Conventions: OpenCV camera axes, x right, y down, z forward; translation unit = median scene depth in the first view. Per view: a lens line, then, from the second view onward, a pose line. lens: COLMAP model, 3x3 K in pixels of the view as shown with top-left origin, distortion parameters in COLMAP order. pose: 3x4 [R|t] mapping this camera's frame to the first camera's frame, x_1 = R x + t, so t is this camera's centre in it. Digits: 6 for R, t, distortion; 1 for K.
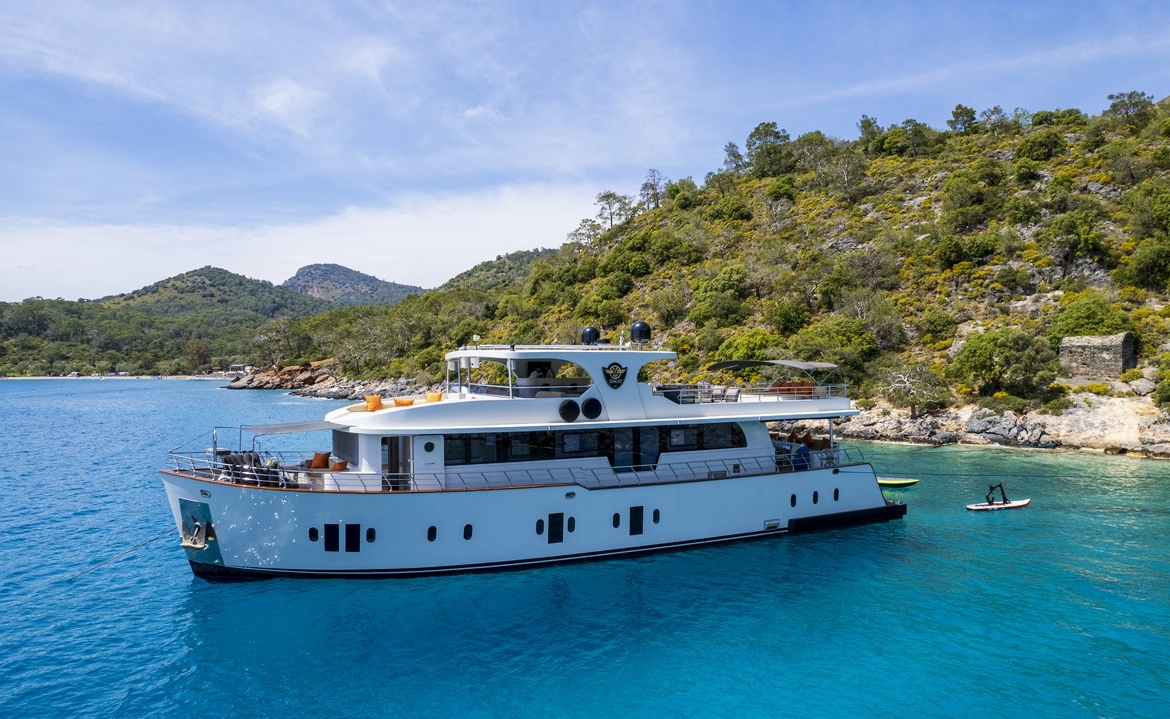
lens RADIAL K [[830.3, 0, 578.6], [0, 830.3, 356.3], [0, 0, 1]] dist [-0.067188, 0.065127]
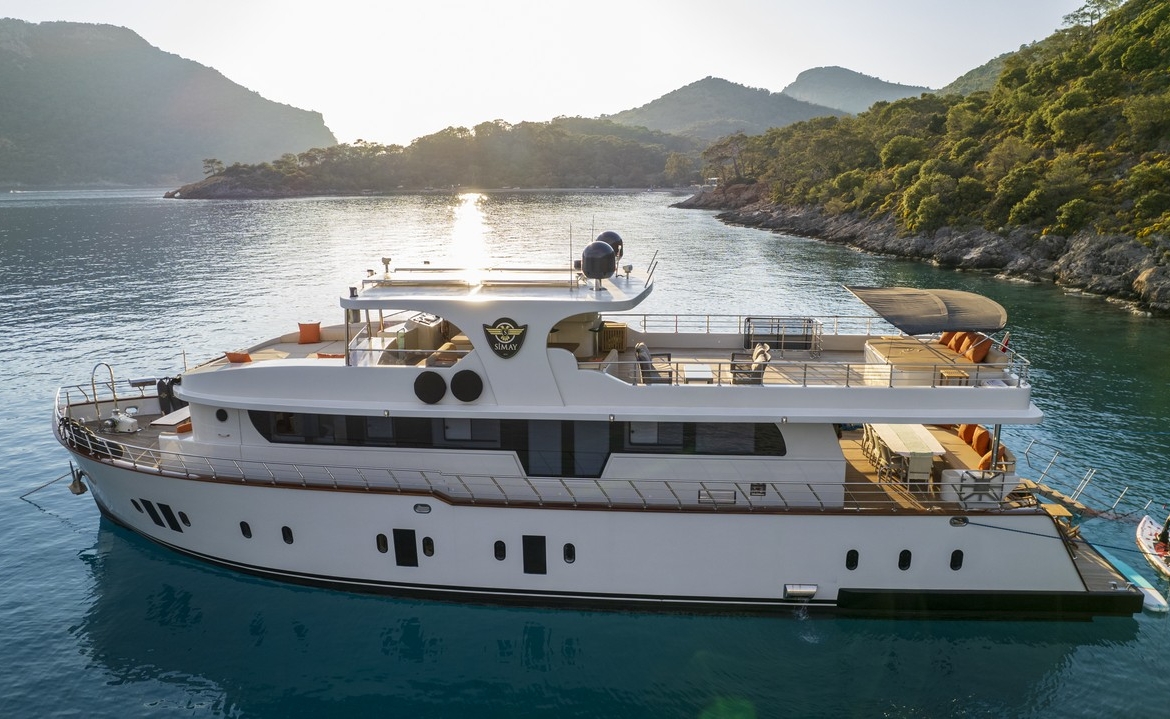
lens RADIAL K [[830.3, 0, 580.8], [0, 830.3, 369.4], [0, 0, 1]] dist [-0.067188, 0.065127]
pose [[0.837634, 0.122718, -0.532269, 0.058122], [0.009343, 0.971075, 0.238590, -0.014090], [0.546152, -0.204824, 0.812259, 0.067226]]
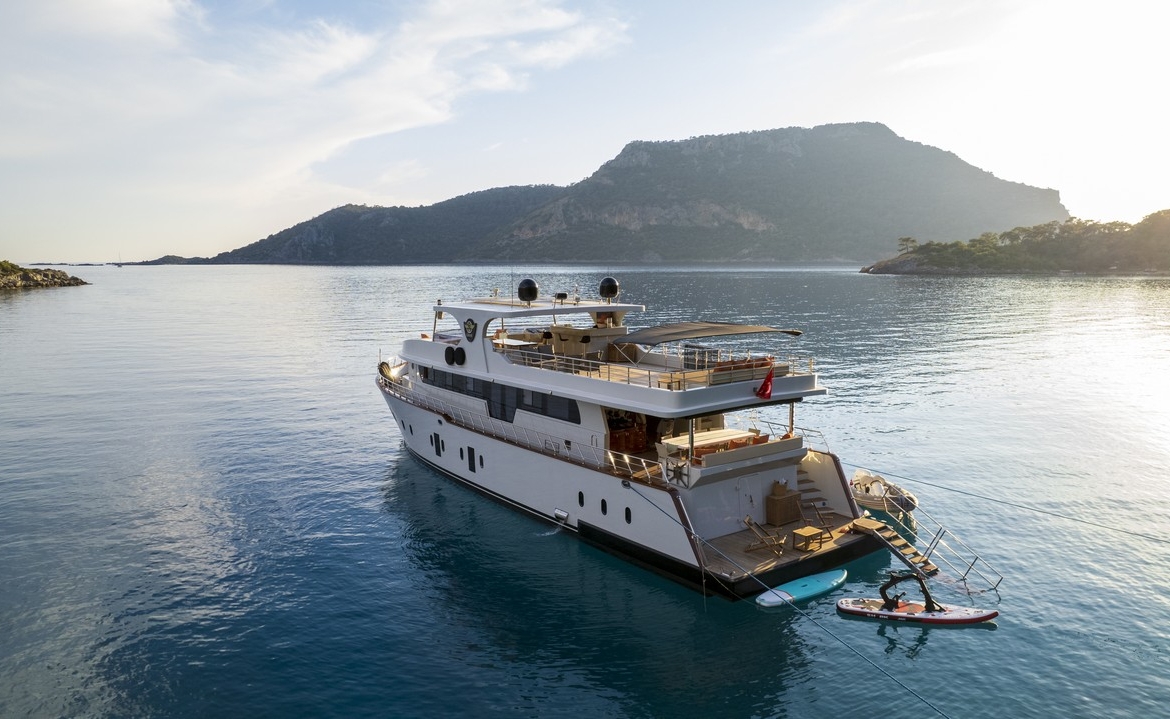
lens RADIAL K [[830.3, 0, 585.9], [0, 830.3, 361.7], [0, 0, 1]] dist [-0.067188, 0.065127]
pose [[0.151209, 0.124918, -0.980577, 0.157766], [0.012178, 0.991672, 0.128210, -0.010374], [0.988427, -0.031327, 0.148428, 0.131186]]
